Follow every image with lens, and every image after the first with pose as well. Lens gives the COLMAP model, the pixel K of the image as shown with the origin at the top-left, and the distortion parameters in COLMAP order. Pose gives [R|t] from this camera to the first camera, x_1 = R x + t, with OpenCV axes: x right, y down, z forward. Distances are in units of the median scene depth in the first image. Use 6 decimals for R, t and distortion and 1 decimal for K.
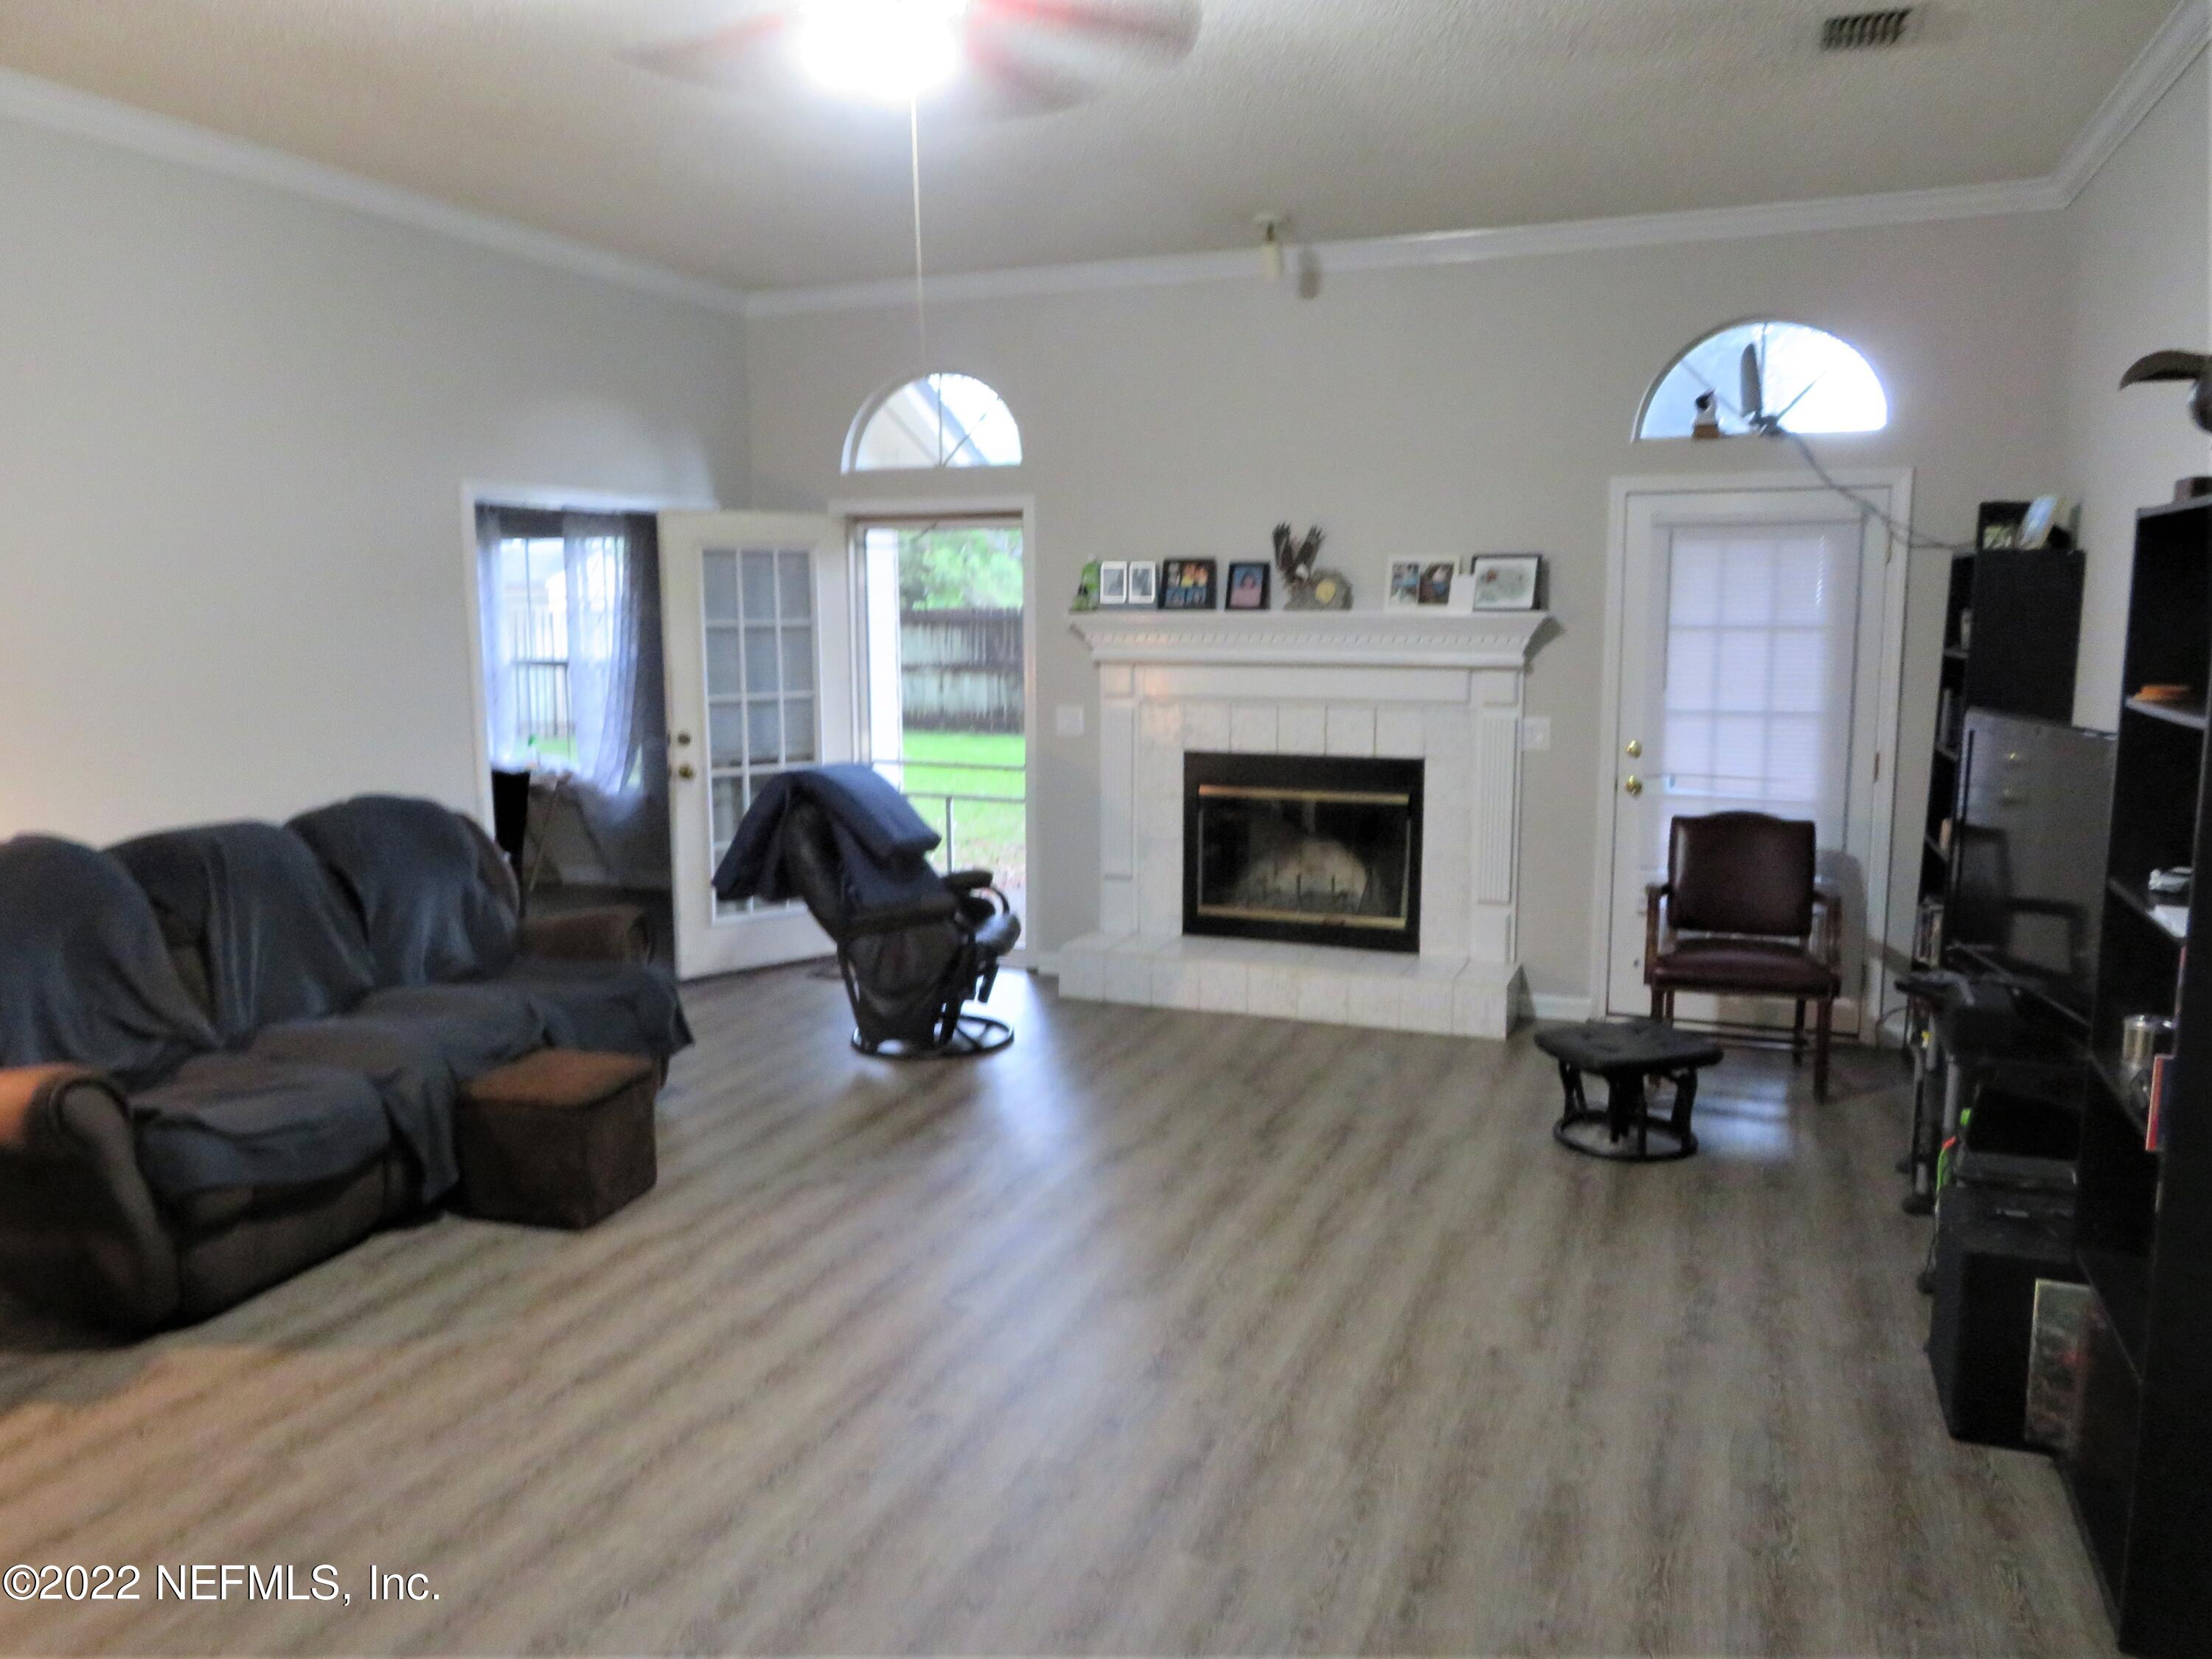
lens RADIAL K [[1645.4, 0, 1053.0], [0, 1645.4, 832.5], [0, 0, 1]] dist [-0.000757, -0.000266]
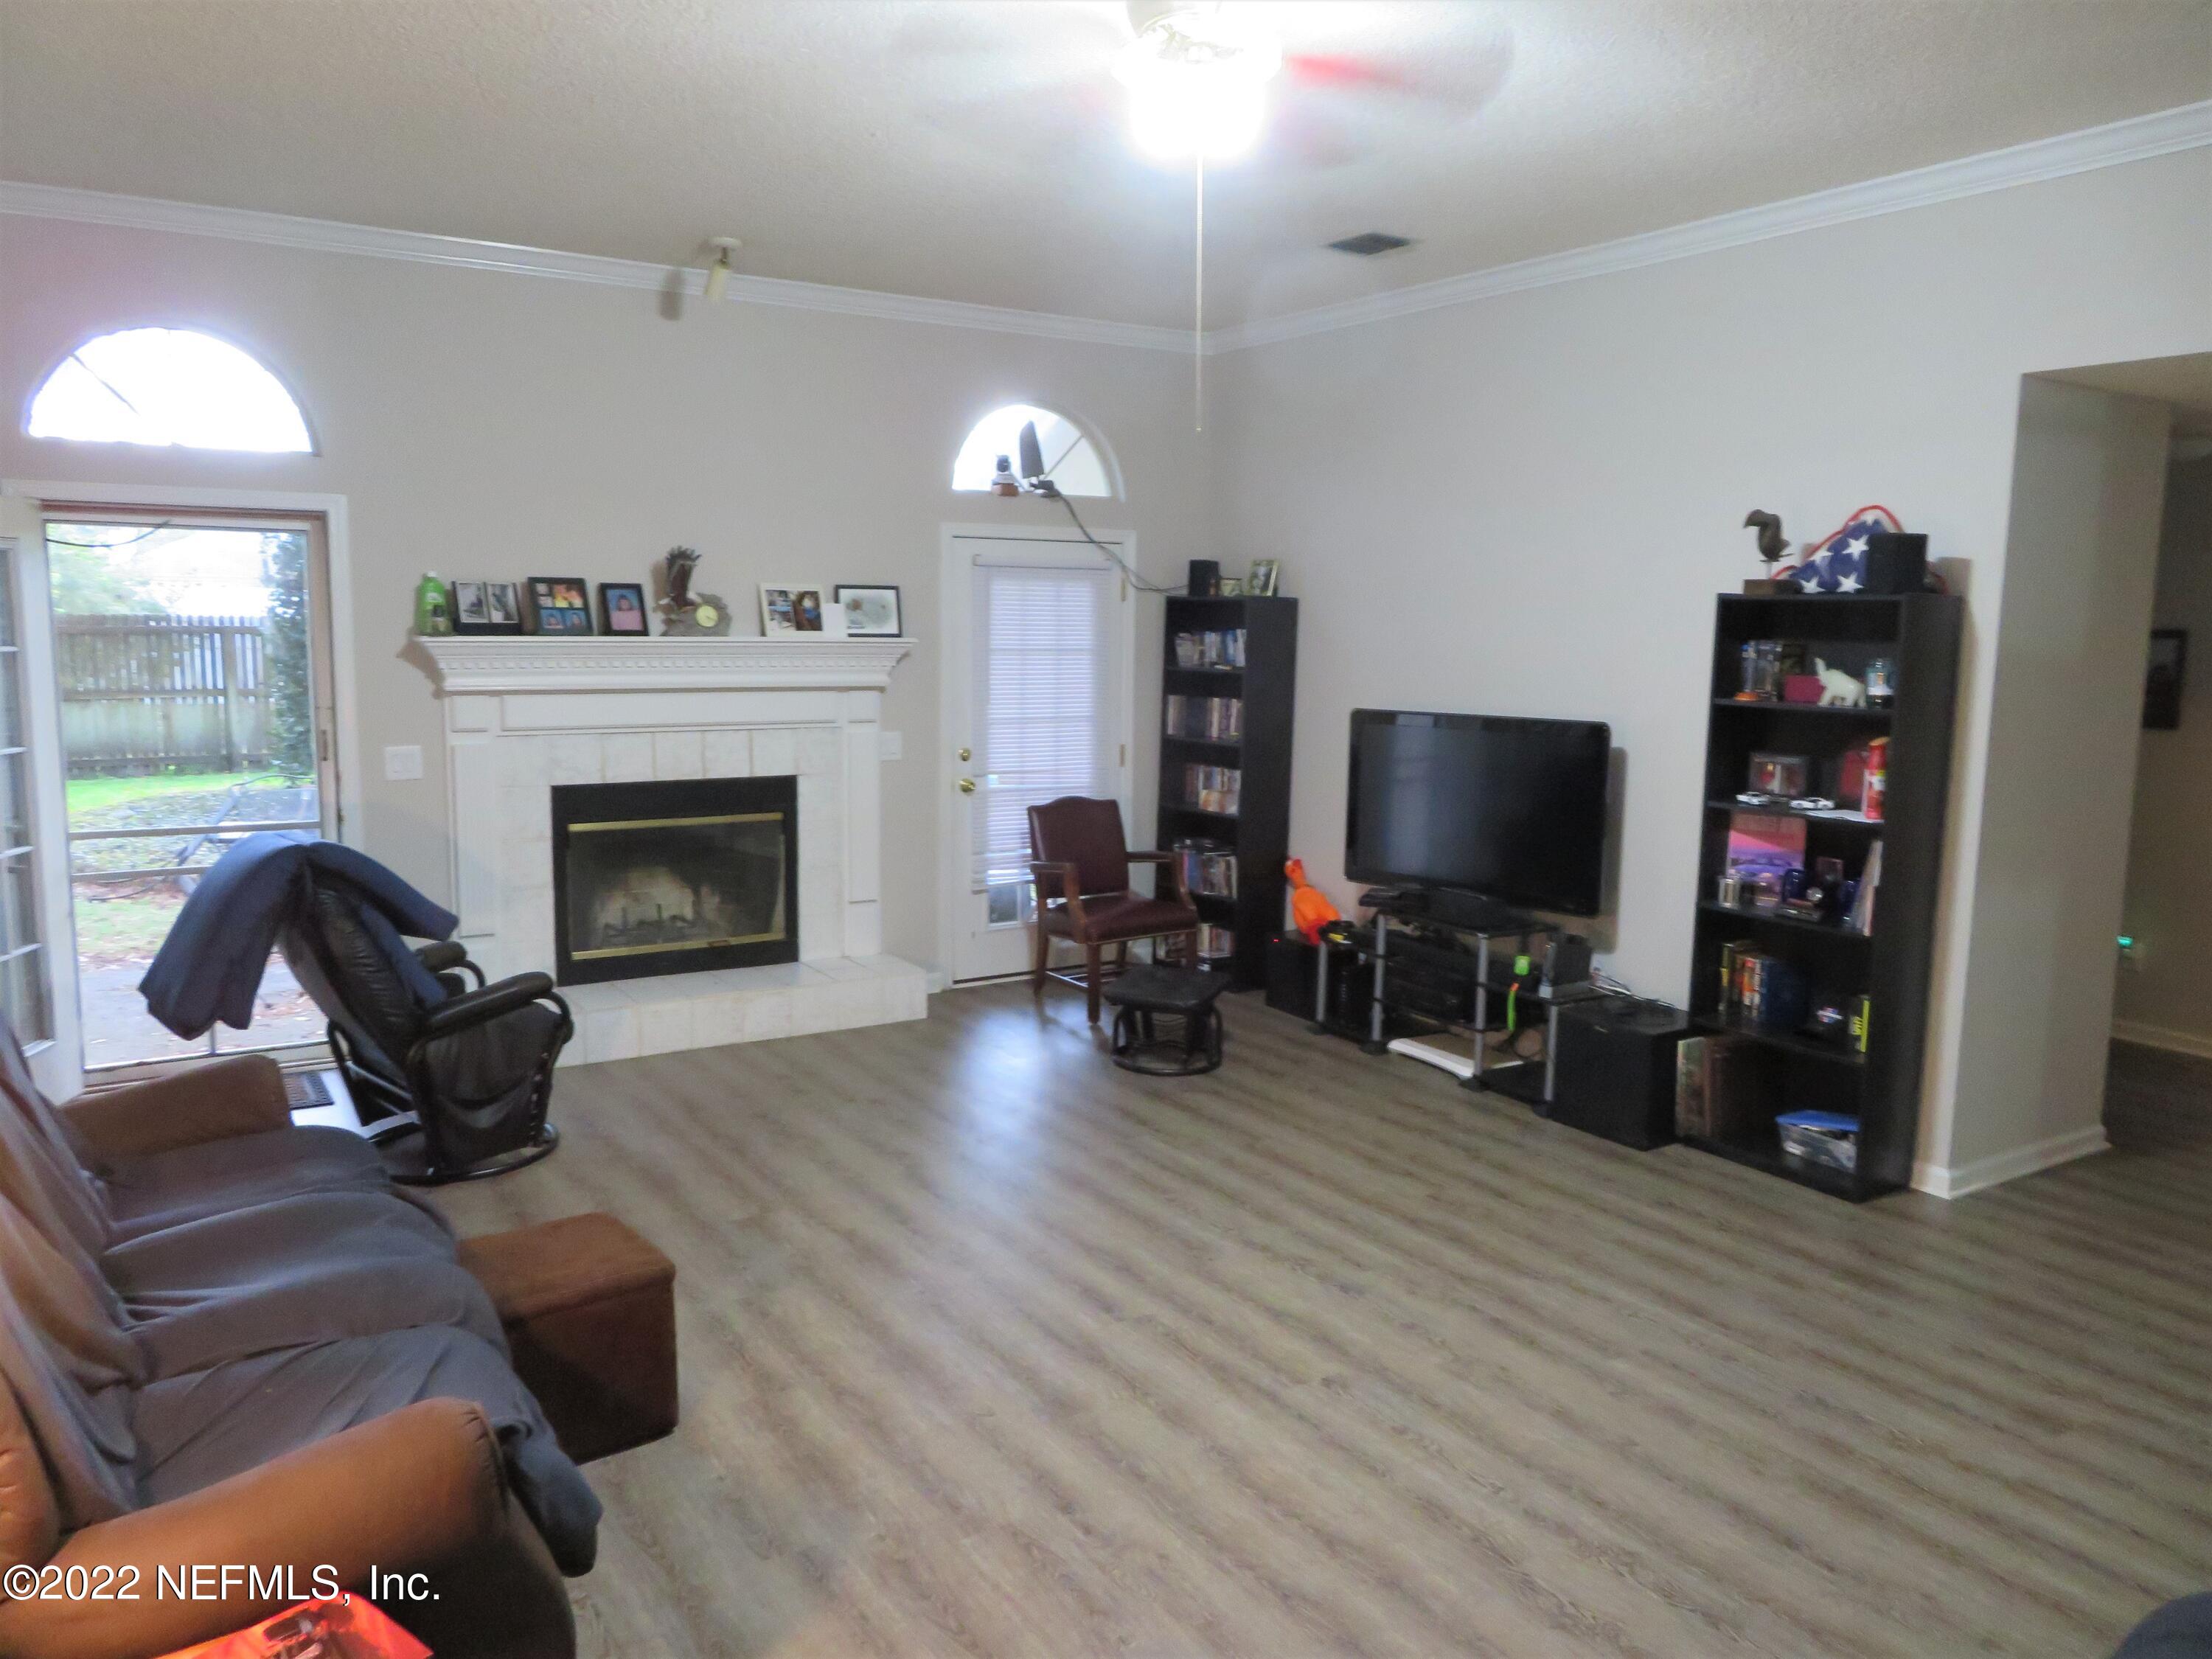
lens RADIAL K [[1645.4, 0, 1053.0], [0, 1645.4, 832.5], [0, 0, 1]] dist [-0.000757, -0.000266]
pose [[0.569026, -0.096809, 0.816601, -0.592549], [0.100978, 0.993757, 0.047447, -0.045499], [-0.816096, 0.055460, 0.575249, 0.282944]]
